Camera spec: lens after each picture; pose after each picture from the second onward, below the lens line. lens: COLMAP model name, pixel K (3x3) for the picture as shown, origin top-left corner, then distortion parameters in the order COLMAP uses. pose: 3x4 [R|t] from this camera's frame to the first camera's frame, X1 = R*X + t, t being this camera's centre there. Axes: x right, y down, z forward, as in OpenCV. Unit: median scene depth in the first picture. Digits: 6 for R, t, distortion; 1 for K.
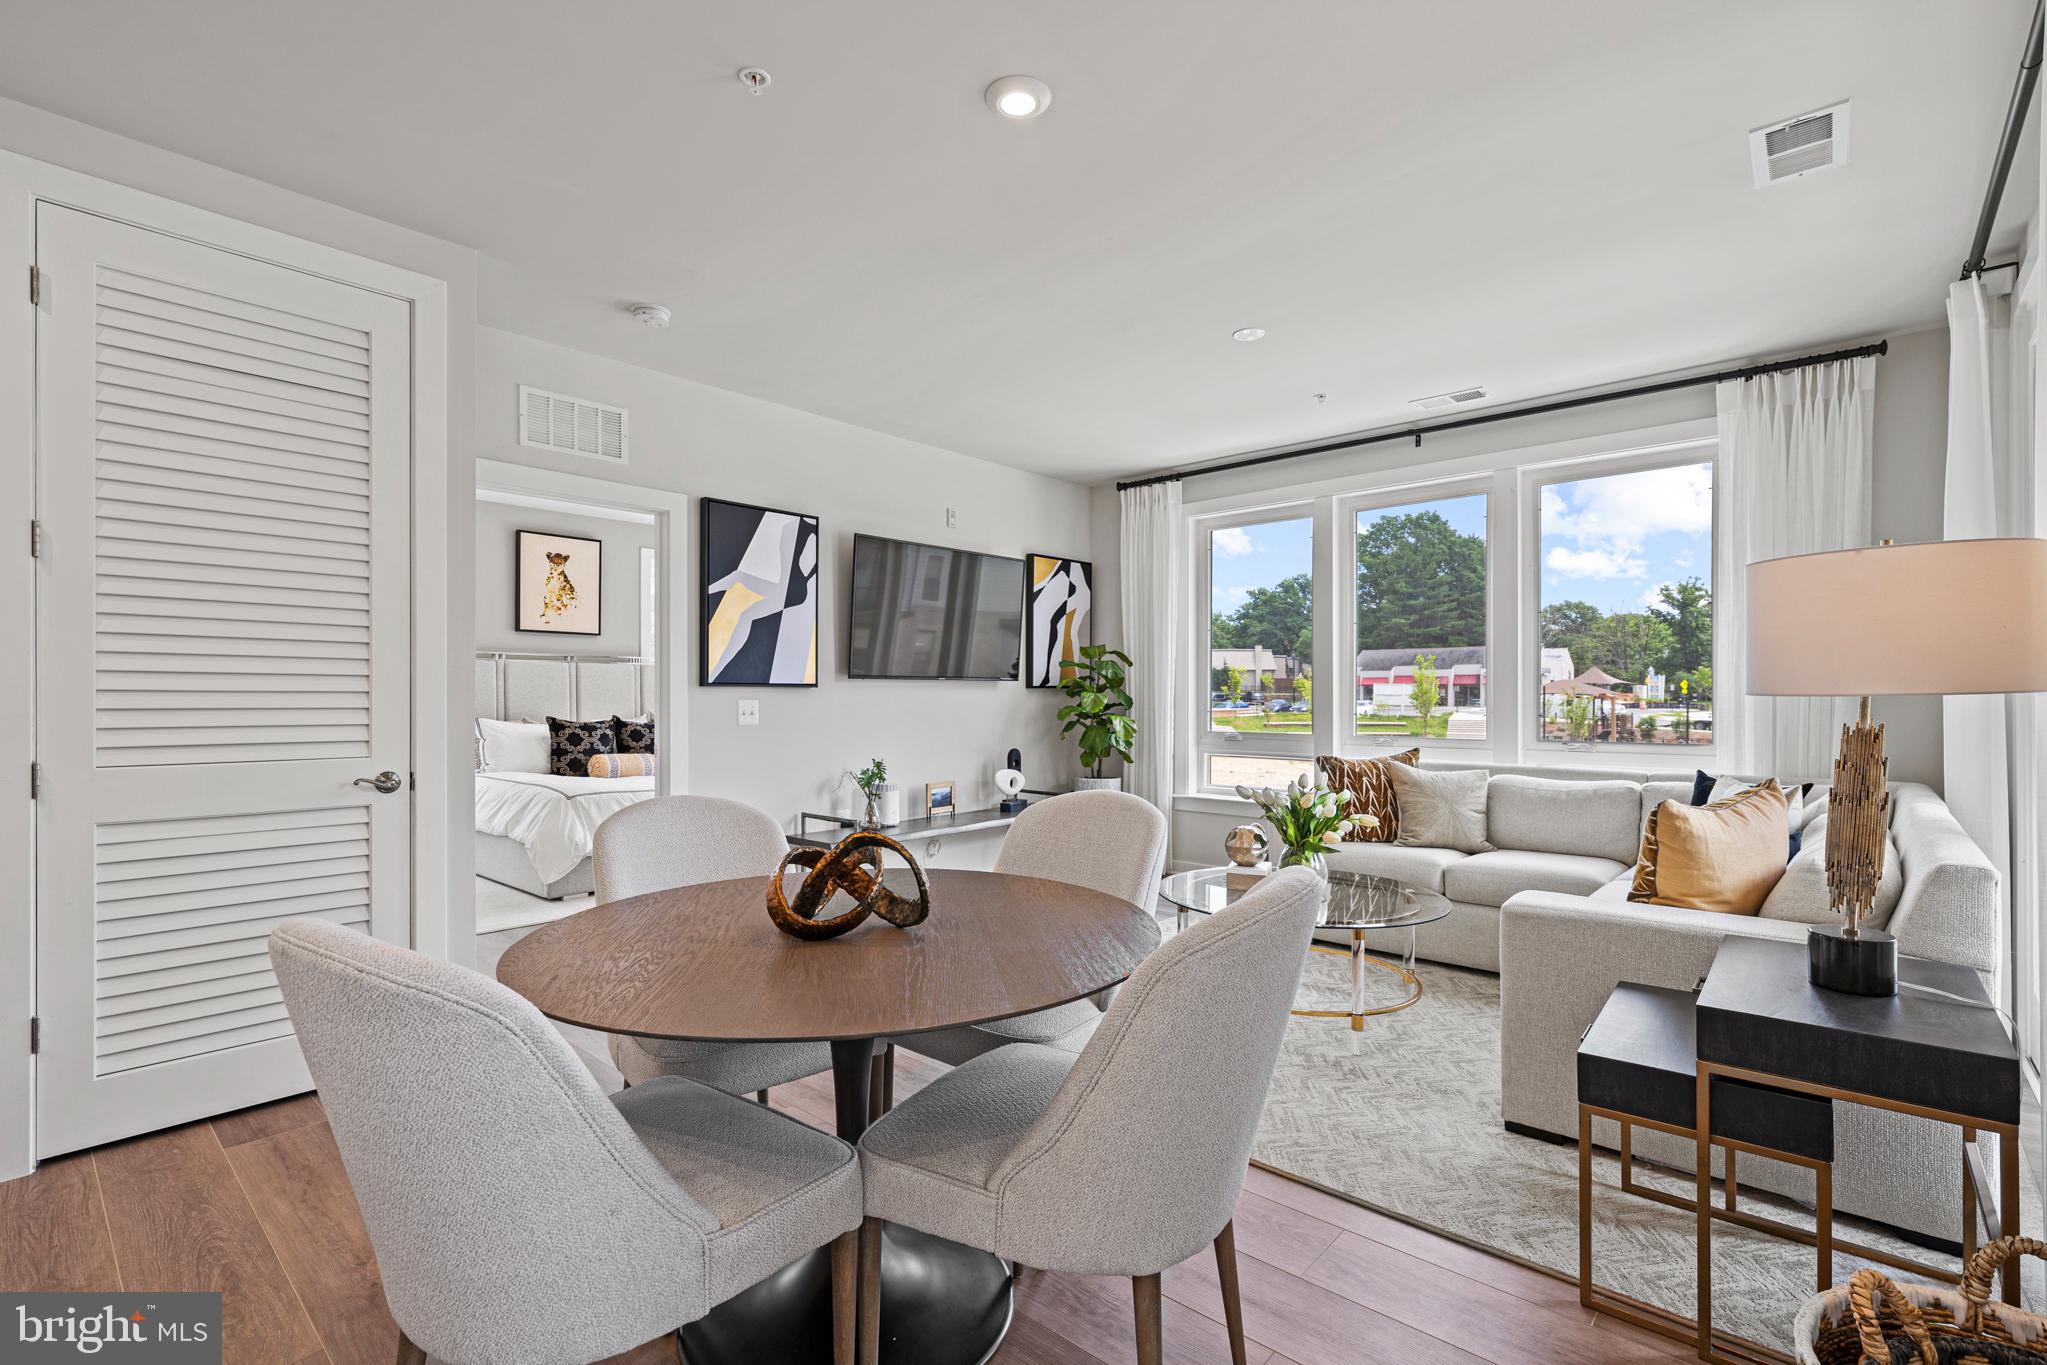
lens RADIAL K [[919.7, 0, 1019.0], [0, 919.7, 700.7], [0, 0, 1]] dist [-0.002994, -0.000195]
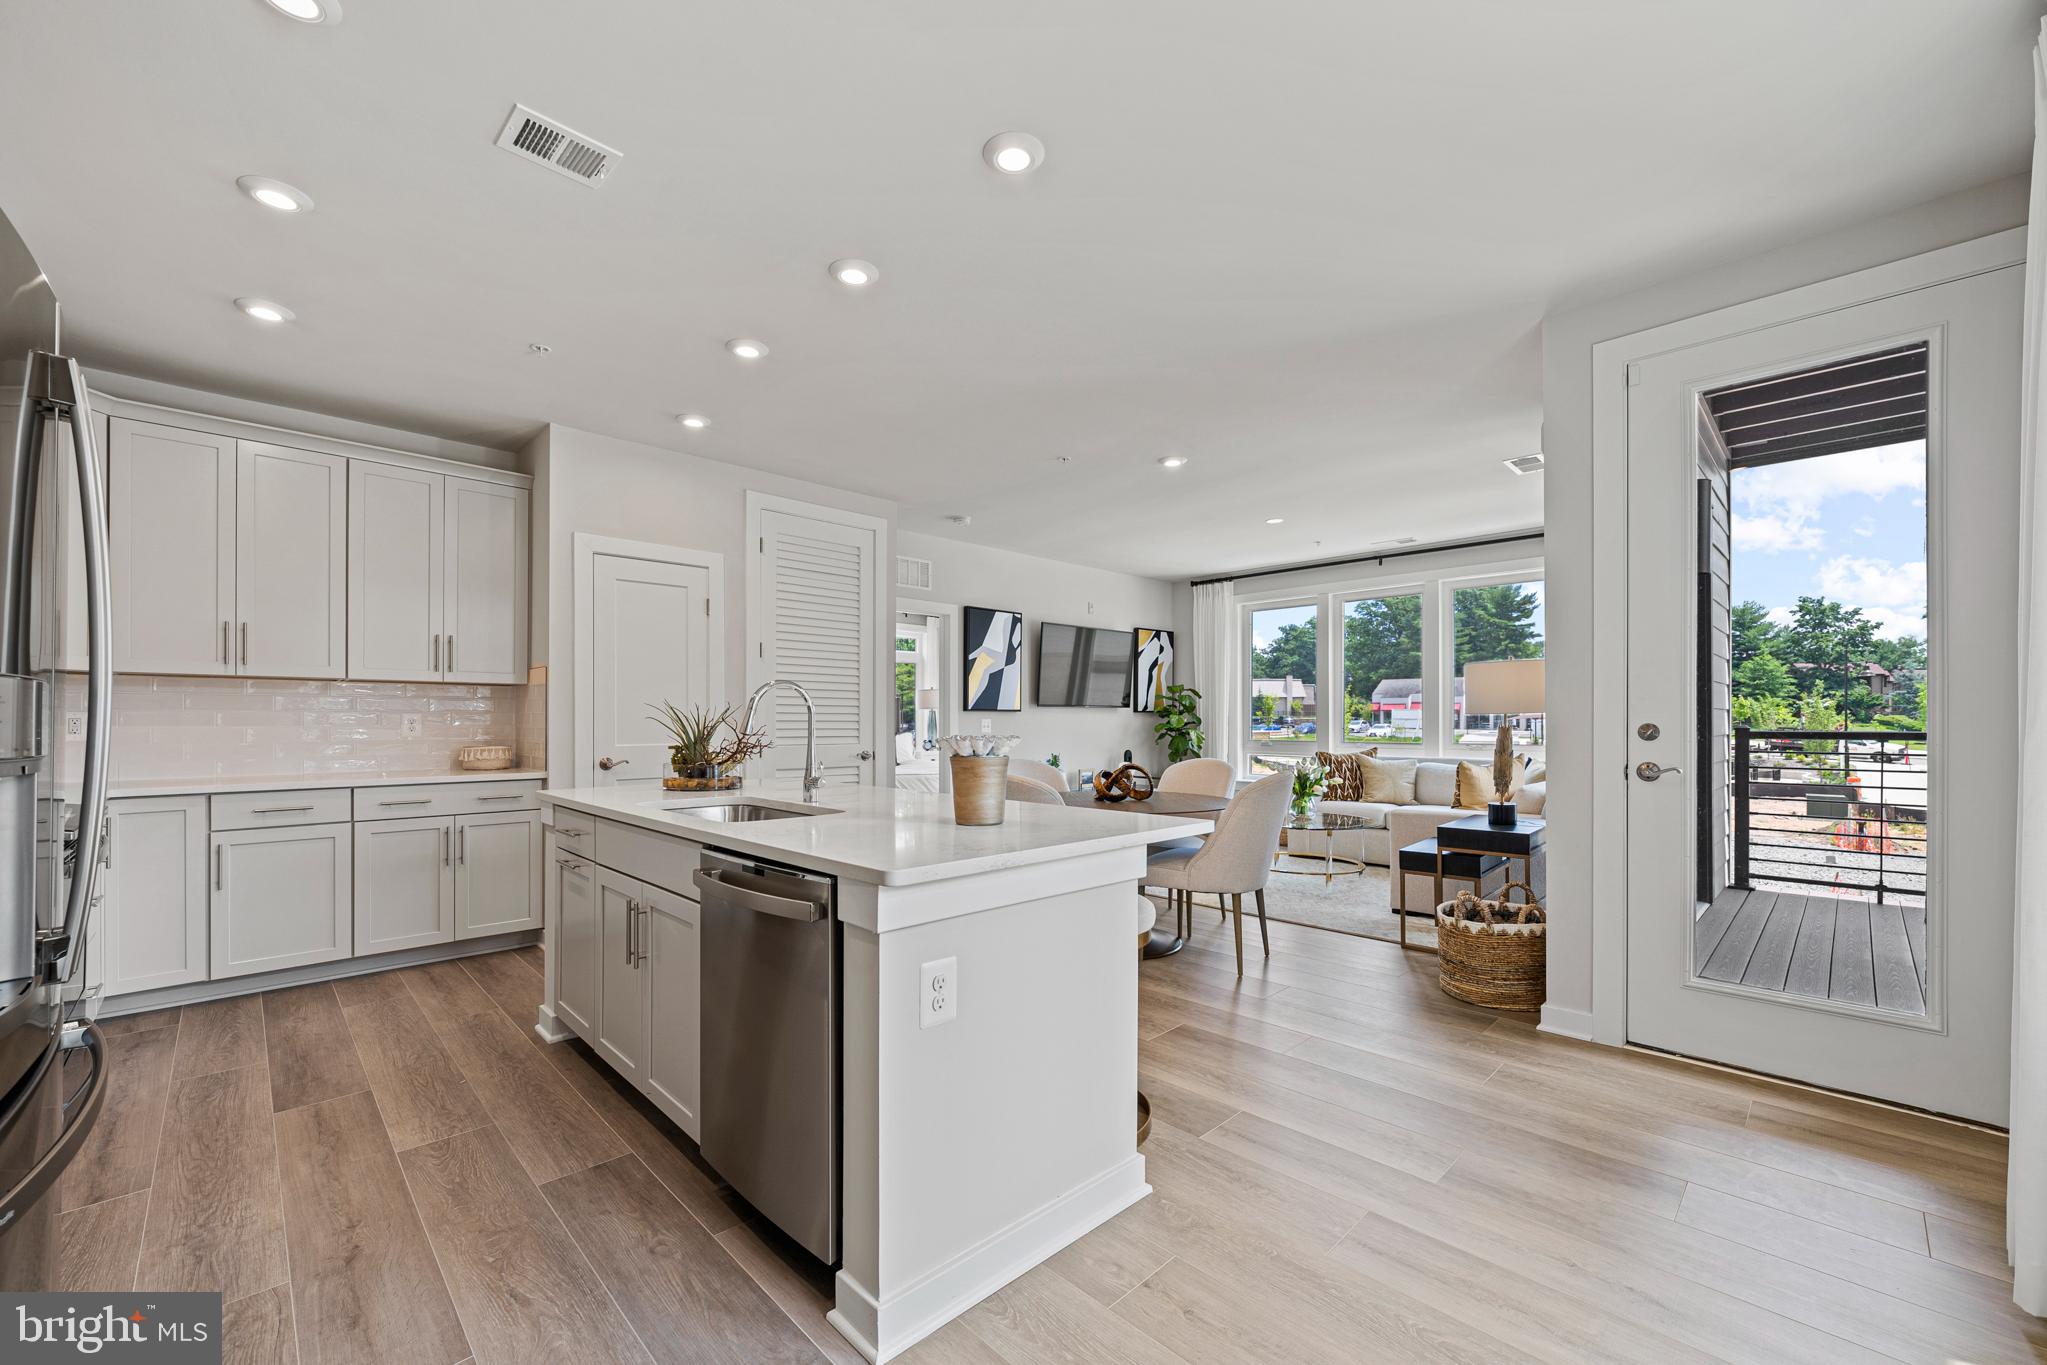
lens RADIAL K [[801.4, 0, 1022.3], [0, 801.4, 718.0], [0, 0, 1]] dist [-0.006007, 0.000675]
pose [[0.997709, 0.000795, -0.067649, -0.088908], [-0.001283, 0.999973, -0.007174, 0.006277], [0.067641, 0.007244, 0.997683, -0.386508]]
